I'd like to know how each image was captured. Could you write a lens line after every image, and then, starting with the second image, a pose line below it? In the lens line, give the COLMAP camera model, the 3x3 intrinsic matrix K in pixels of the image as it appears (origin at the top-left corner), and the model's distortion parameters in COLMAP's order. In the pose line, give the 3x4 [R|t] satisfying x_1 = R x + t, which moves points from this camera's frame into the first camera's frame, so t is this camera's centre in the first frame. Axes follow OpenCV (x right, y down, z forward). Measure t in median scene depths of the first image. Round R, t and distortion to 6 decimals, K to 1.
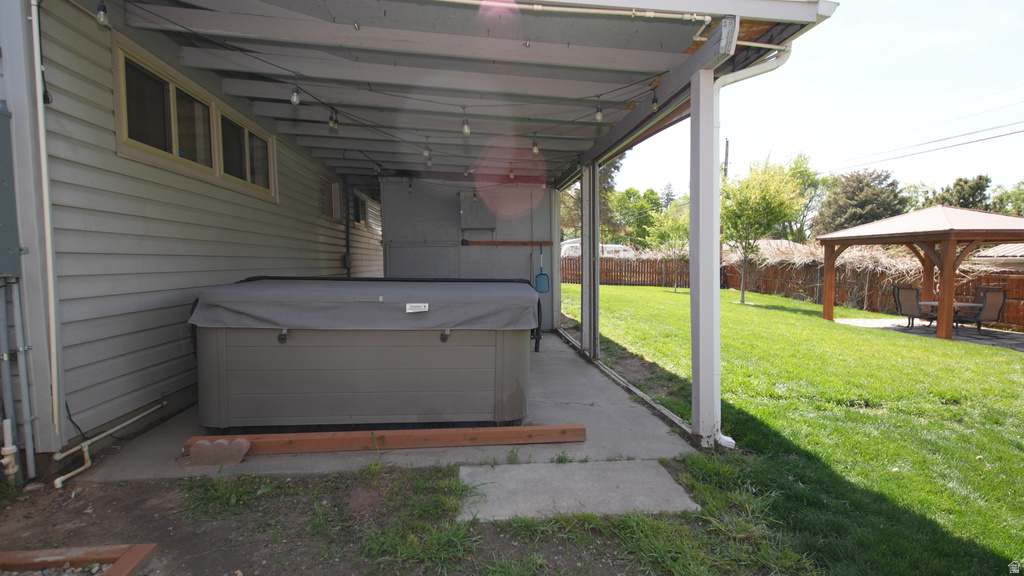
lens RADIAL K [[455.6, 0, 518.1], [0, 455.6, 287.1], [0, 0, 1]] dist [0.014011, -0.010047]
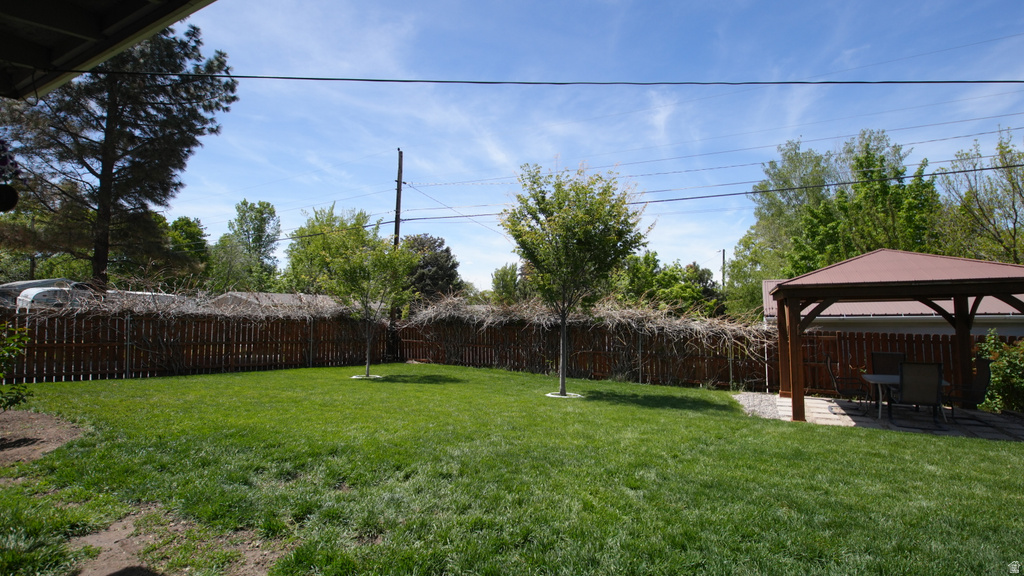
lens RADIAL K [[453.9, 0, 512.8], [0, 453.9, 284.1], [0, 0, 1]] dist [-0.000067, -0.003508]
pose [[0.547405, 0.060967, 0.834644, -0.015946], [0.051422, 0.993008, -0.106261, -0.020796], [-0.835287, 0.101087, 0.540442, 0.330413]]
